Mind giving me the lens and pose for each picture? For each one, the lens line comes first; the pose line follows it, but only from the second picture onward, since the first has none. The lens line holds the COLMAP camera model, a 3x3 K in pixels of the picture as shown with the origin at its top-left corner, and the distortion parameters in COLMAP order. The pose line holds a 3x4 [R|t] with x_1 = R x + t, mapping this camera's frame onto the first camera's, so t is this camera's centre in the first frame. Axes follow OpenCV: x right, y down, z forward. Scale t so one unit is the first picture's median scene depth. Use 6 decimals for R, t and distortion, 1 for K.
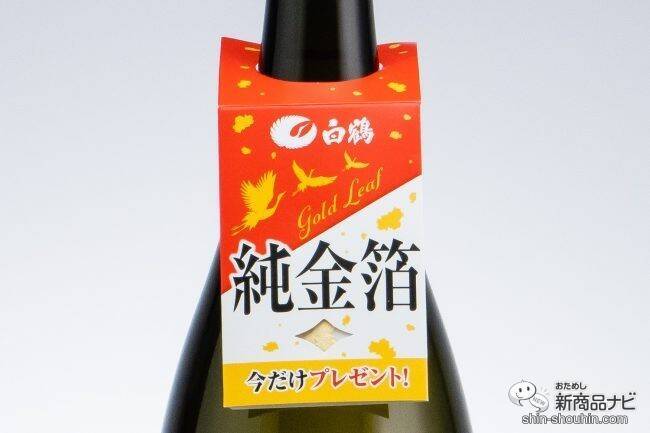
lens RADIAL K [[1776.2, 0, 324.8], [0, 1776.2, 216.9], [0, 0, 1]] dist [0.196058, 0.000000]
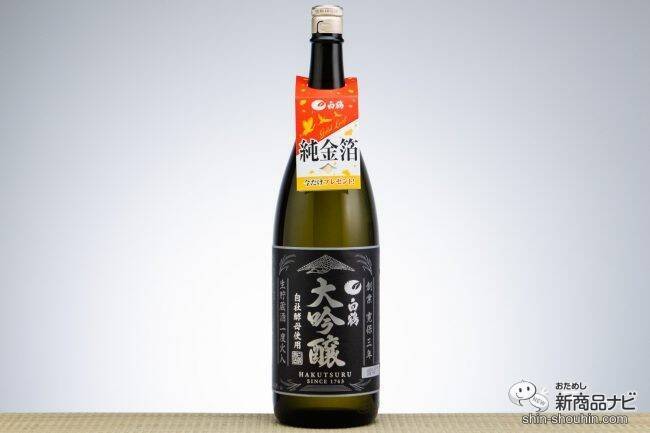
lens RADIAL K [[1776.2, 0, 328.3], [0, 1776.2, 213.1], [0, 0, 1]] dist [0.196058, 0.000000]
pose [[0.999998, -0.000304, 0.001820, -0.006203], [0.000308, 0.999997, -0.002313, 0.154846], [-0.001820, 0.002314, 0.999996, -2.213200]]
